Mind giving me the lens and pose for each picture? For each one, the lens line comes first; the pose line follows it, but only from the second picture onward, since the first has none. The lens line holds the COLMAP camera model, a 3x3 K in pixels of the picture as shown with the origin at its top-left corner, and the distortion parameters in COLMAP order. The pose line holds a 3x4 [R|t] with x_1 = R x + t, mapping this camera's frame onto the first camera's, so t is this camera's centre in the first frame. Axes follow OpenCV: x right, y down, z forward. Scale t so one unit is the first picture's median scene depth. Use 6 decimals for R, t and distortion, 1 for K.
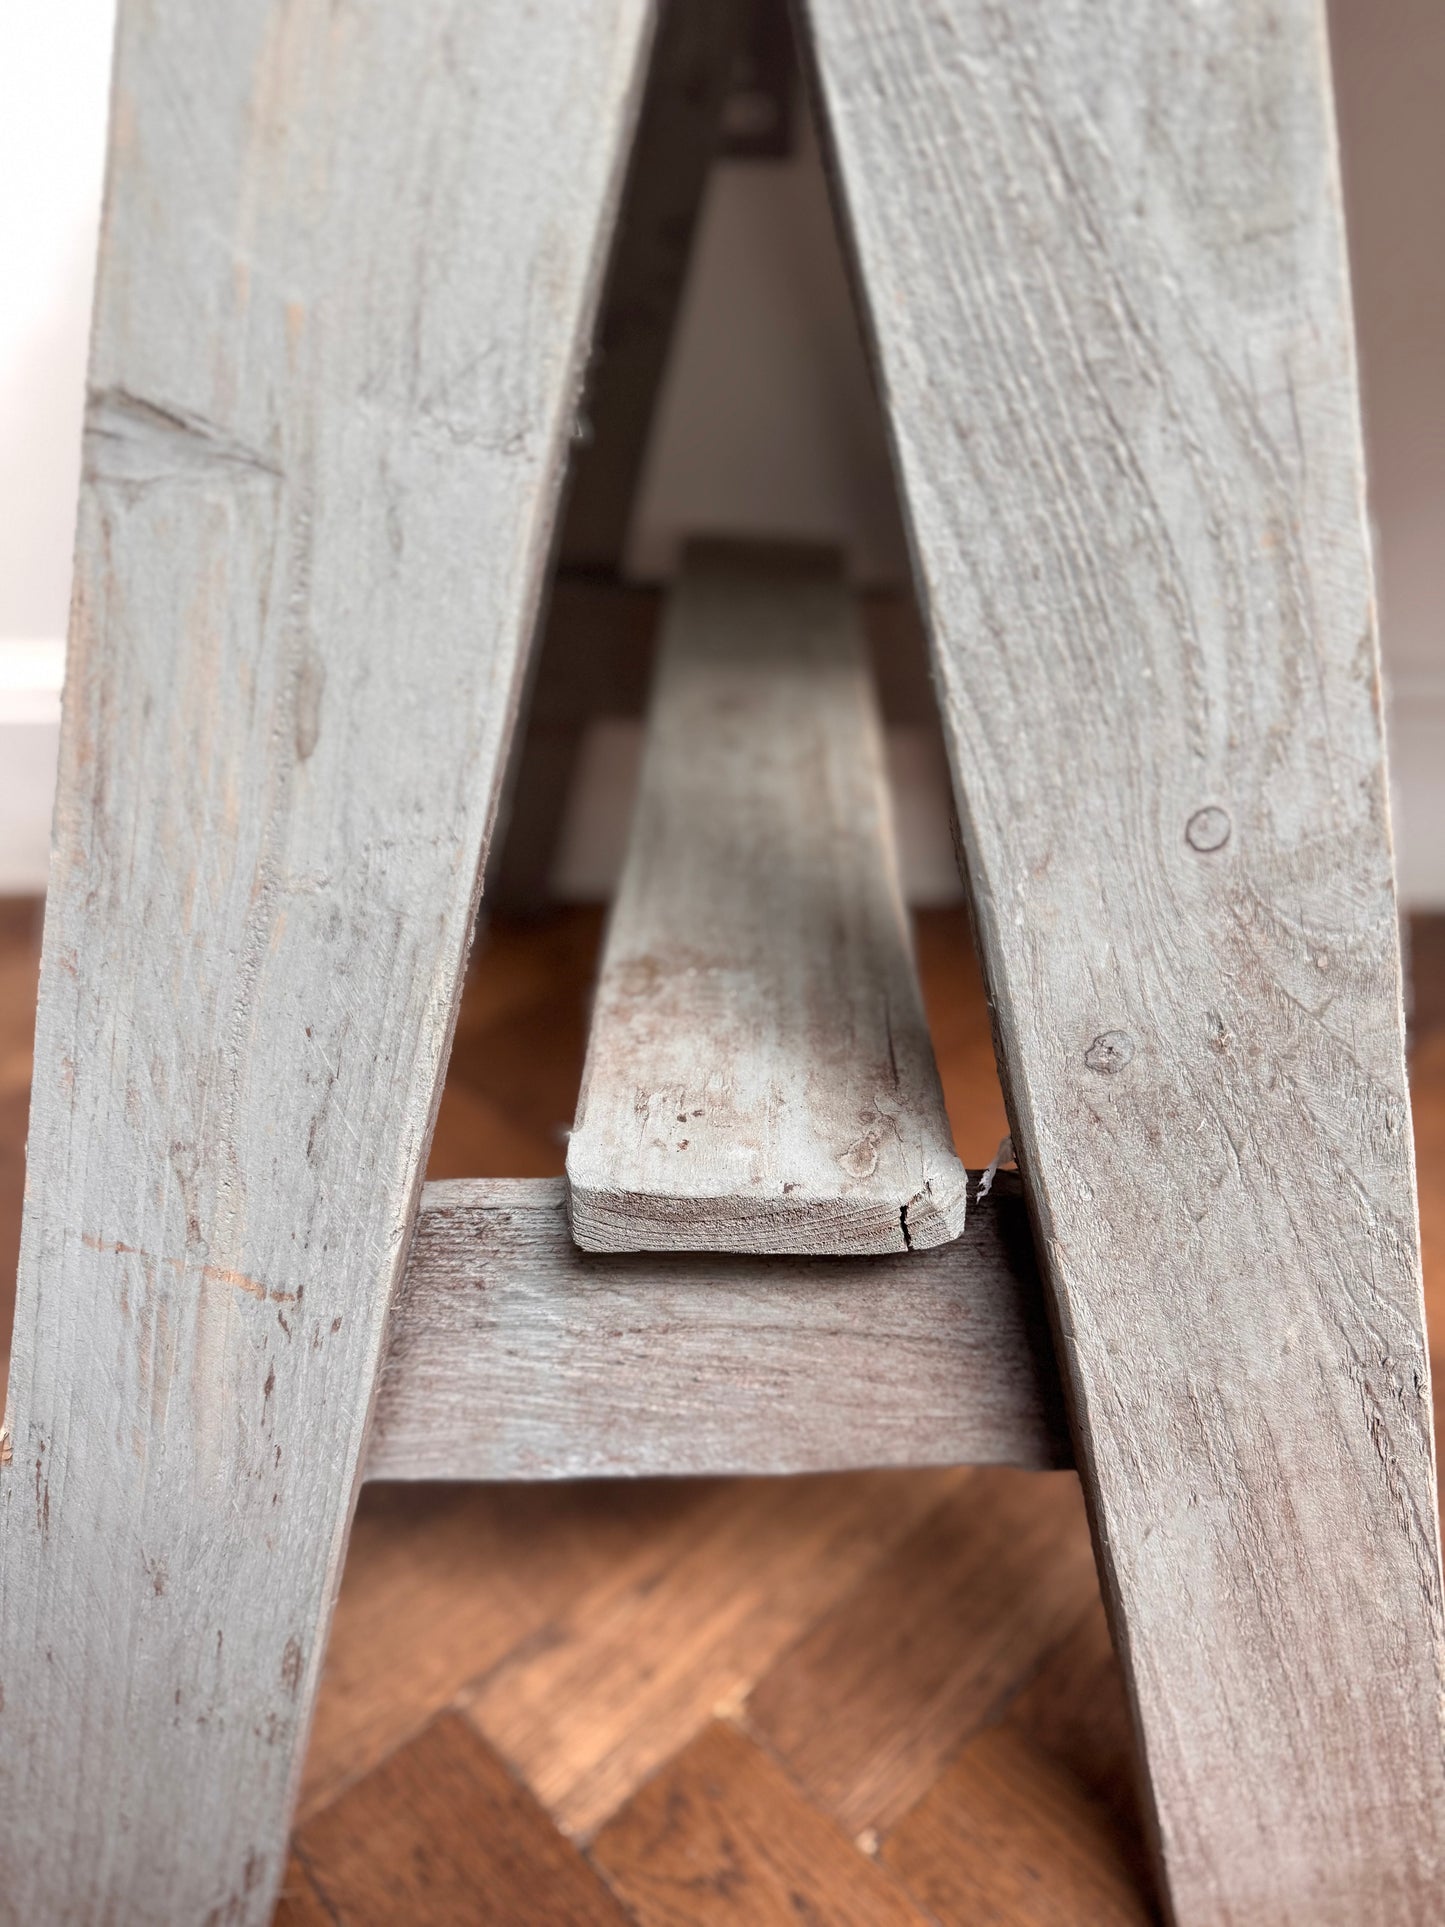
lens RADIAL K [[1374.0, 0, 726.7], [0, 1374.0, 980.9], [0, 0, 1]] dist [0.028118, -0.028344]
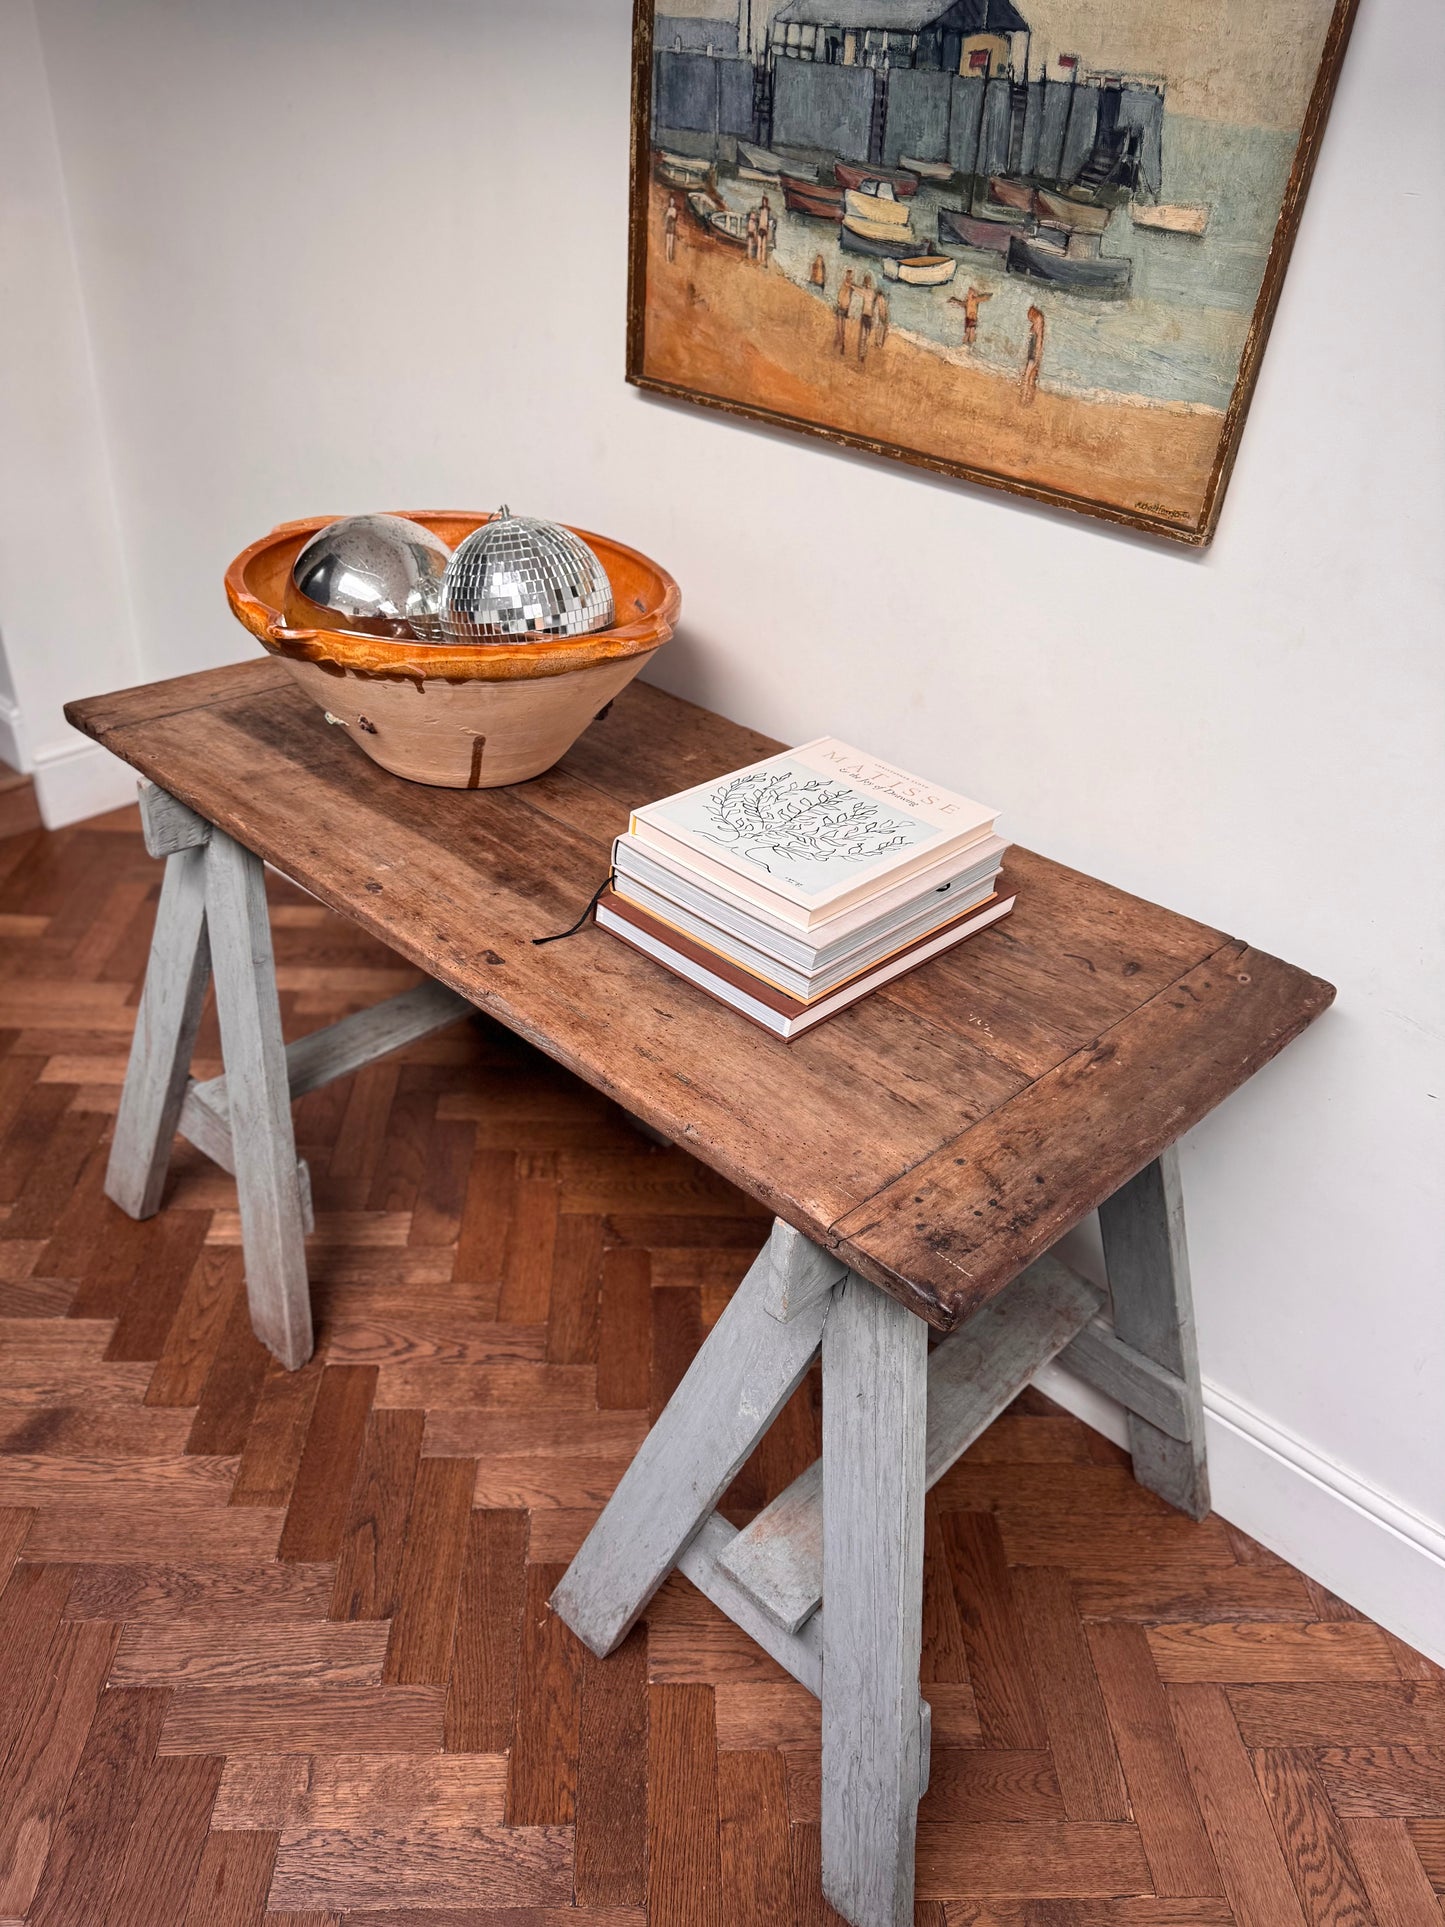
lens RADIAL K [[1374.0, 0, 718.9], [0, 1374.0, 967.9], [0, 0, 1]] dist [0.028118, -0.028344]
pose [[0.744314, 0.413188, -0.524664, 3.623540], [-0.417598, 0.901045, 0.117174, -1.577650], [0.521160, 0.131884, 0.843207, -2.264581]]
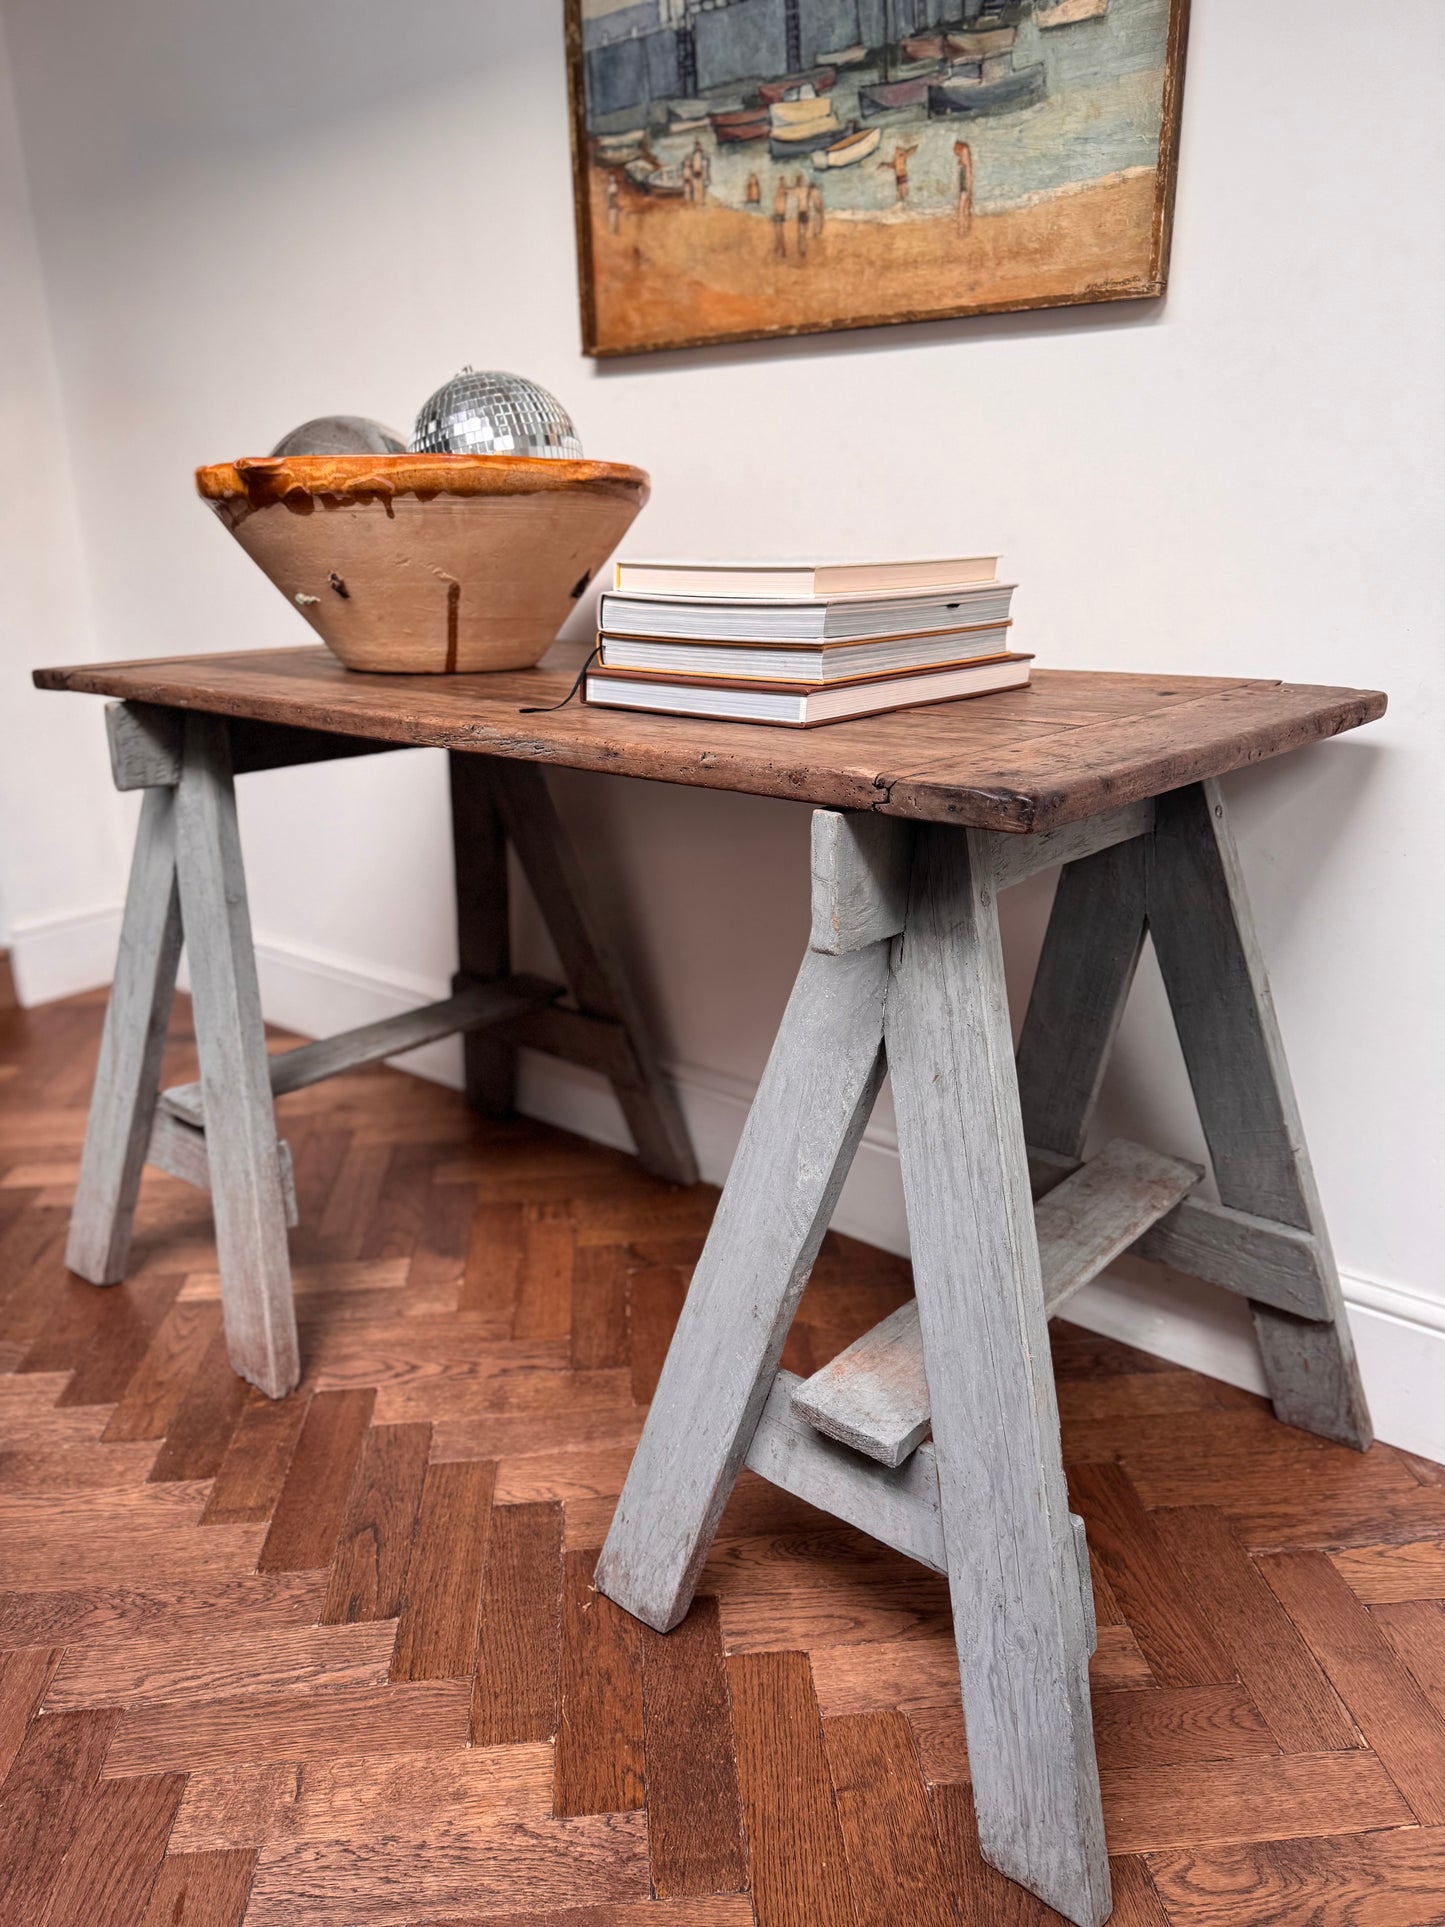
lens RADIAL K [[1374.0, 0, 715.6], [0, 1374.0, 969.0], [0, 0, 1]] dist [0.028118, -0.028344]
pose [[0.774633, 0.185243, -0.604672, 3.836919], [-0.327191, 0.935619, -0.132528, -0.226169], [0.541193, 0.300504, 0.785371, -1.712226]]
